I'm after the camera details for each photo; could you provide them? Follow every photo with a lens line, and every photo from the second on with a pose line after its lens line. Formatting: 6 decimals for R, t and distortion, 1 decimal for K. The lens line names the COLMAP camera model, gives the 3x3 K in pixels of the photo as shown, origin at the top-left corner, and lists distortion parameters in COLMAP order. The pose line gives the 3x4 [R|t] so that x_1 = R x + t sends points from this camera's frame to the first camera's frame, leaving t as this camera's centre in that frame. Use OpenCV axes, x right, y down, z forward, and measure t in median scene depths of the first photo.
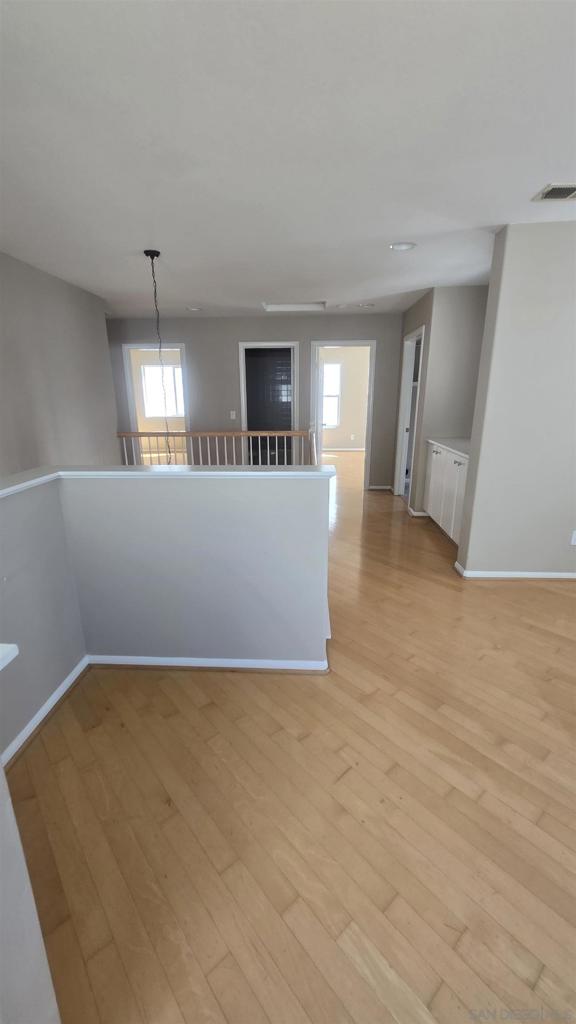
lens RADIAL K [[423.9, 0, 288.0], [0, 423.9, 512.0], [0, 0, 1]] dist [0.000105, -0.000171]
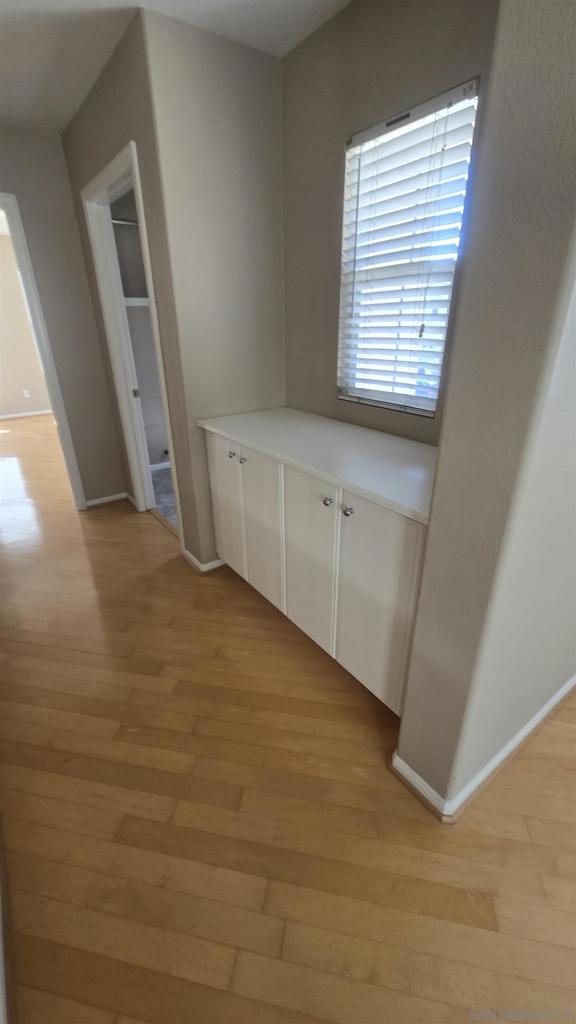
lens RADIAL K [[423.9, 0, 288.0], [0, 423.9, 512.0], [0, 0, 1]] dist [0.000105, -0.000171]
pose [[0.778250, -0.268066, 0.567862, 0.105319], [0.178384, 0.961426, 0.209379, -0.149559], [-0.602085, -0.061652, 0.796048, 0.533755]]
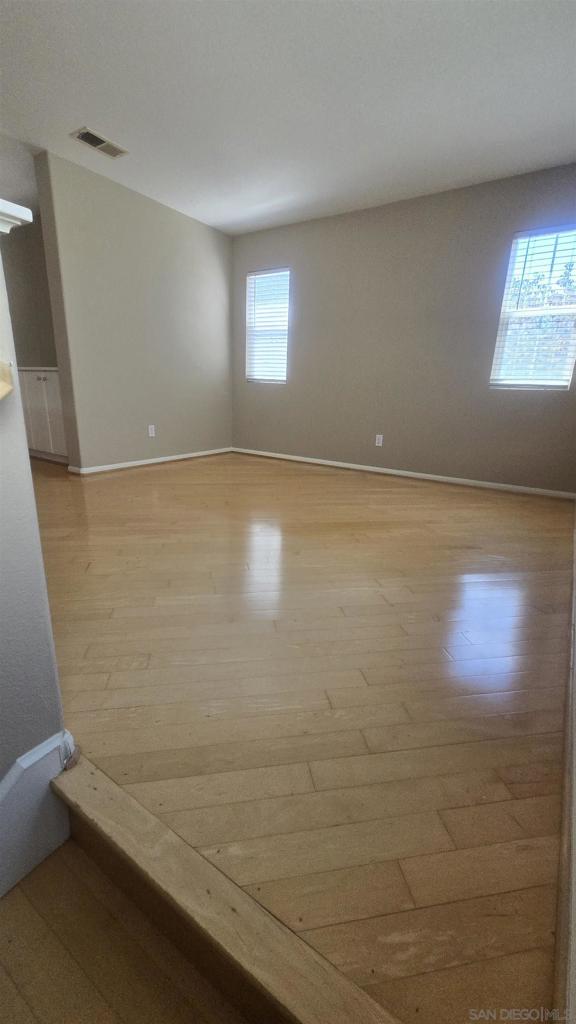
lens RADIAL K [[423.9, 0, 288.0], [0, 423.9, 512.0], [0, 0, 1]] dist [0.000105, -0.000171]
pose [[0.511365, -0.218760, 0.831054, -0.179205], [0.200868, 0.970695, 0.131919, 0.142829], [-0.835559, 0.099473, 0.540321, -0.040633]]
